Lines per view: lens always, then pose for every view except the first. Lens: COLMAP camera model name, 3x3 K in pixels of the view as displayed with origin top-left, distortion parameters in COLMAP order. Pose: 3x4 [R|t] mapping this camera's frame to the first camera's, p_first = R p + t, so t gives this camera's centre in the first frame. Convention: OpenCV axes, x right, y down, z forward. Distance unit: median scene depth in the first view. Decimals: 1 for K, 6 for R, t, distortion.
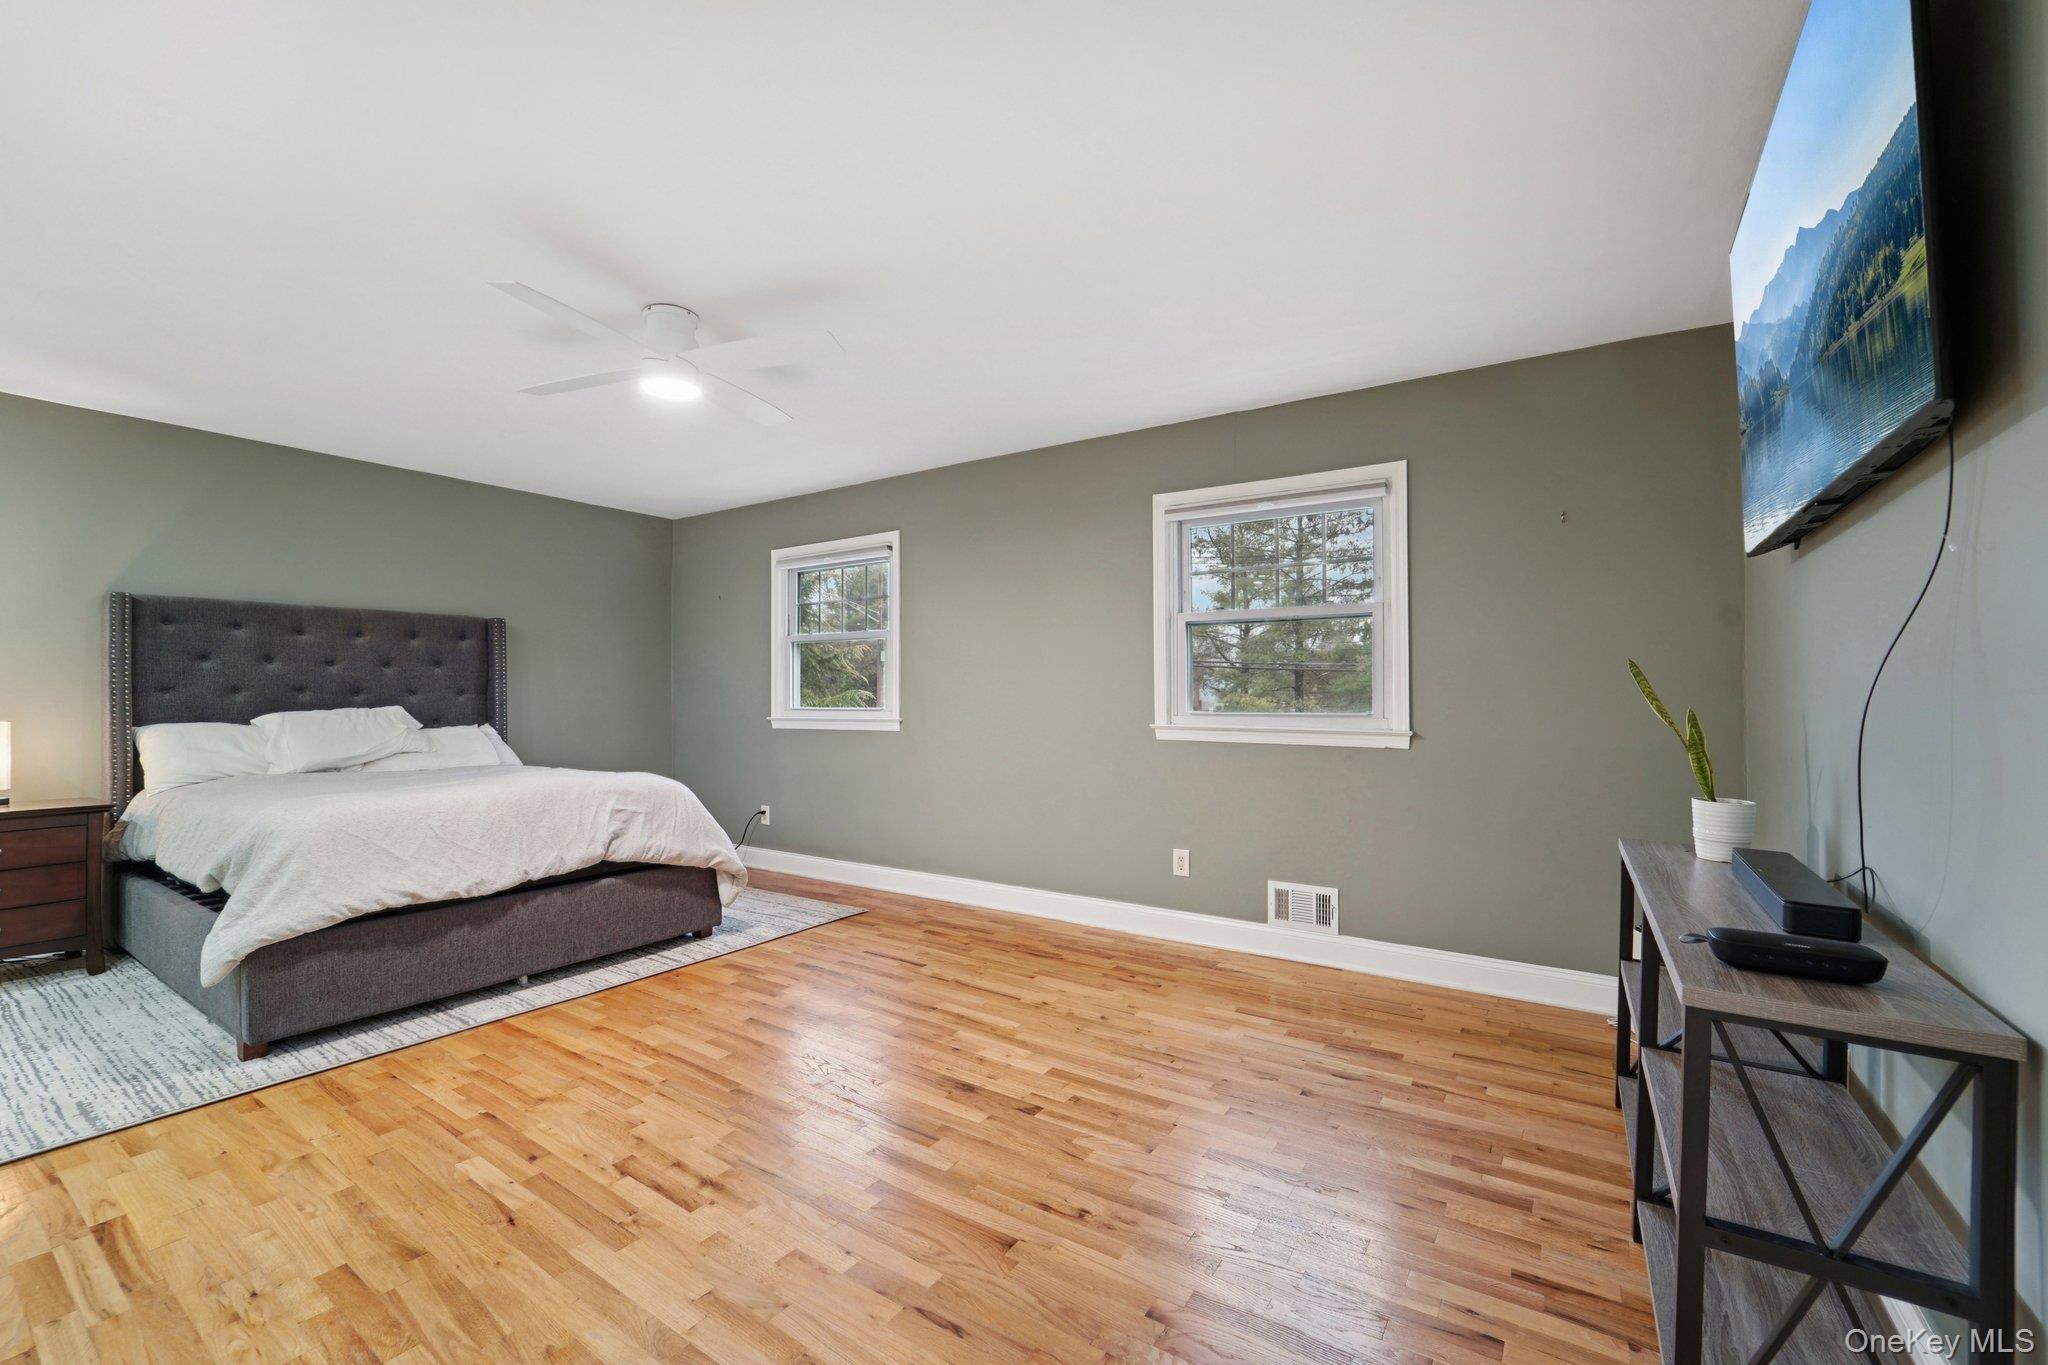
lens RADIAL K [[853.4, 0, 1024.0], [0, 853.4, 682.5], [0, 0, 1]] dist [-0.017954, 0.000228]
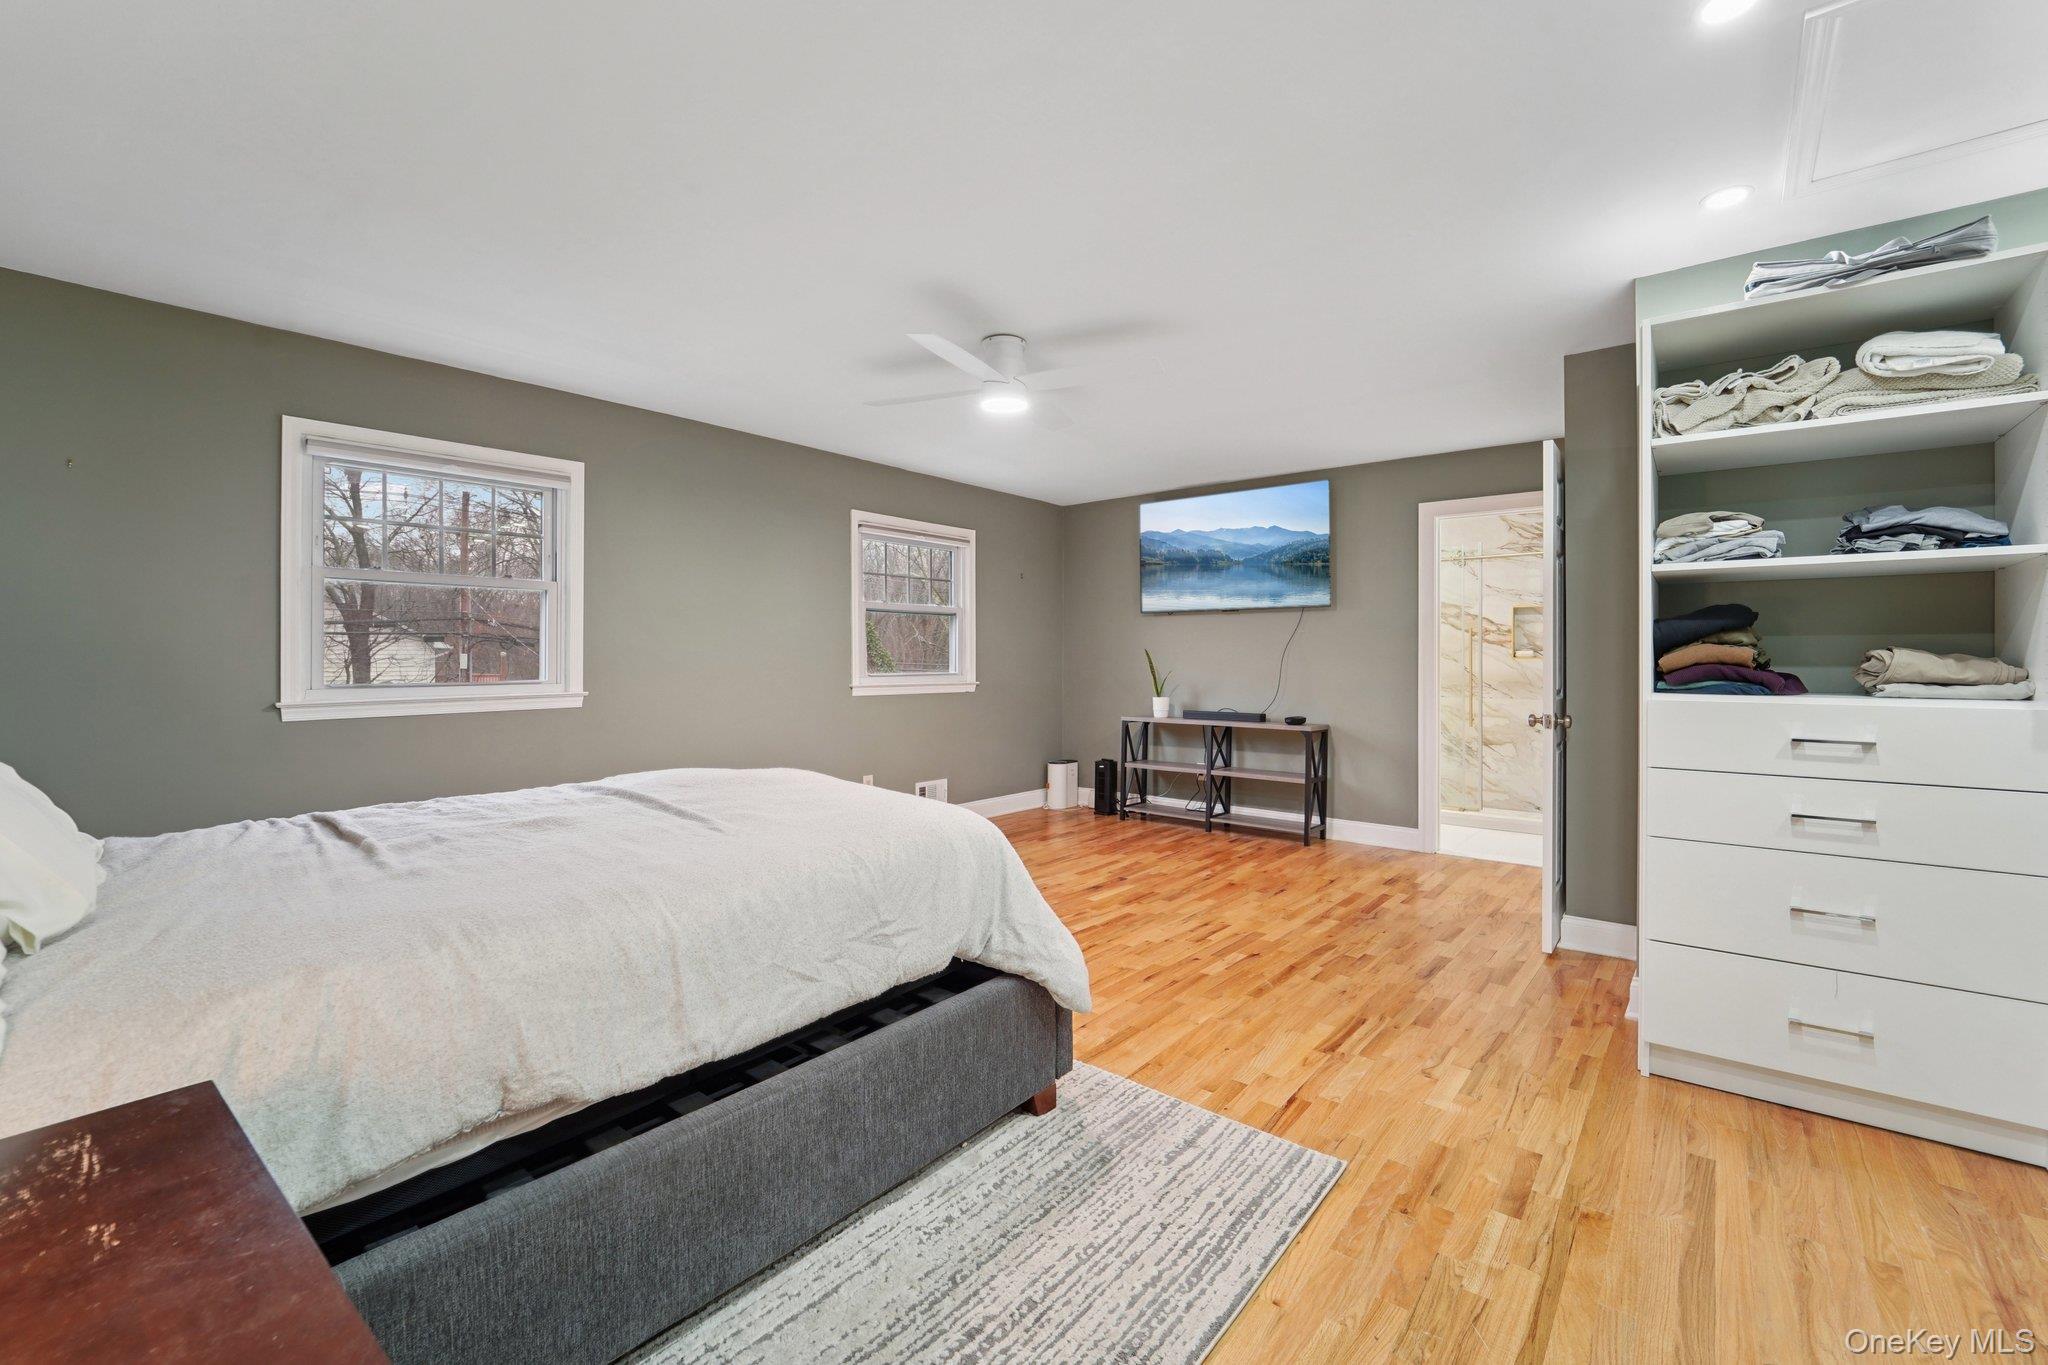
lens RADIAL K [[847.0, 0, 1024.0], [0, 847.0, 682.5], [0, 0, 1]] dist [-0.002551, -0.000259]
pose [[0.101299, -0.032122, 0.994337, -1.550099], [-0.015928, 0.999298, 0.033905, -0.003886], [-0.994729, -0.019273, 0.100716, 0.832626]]
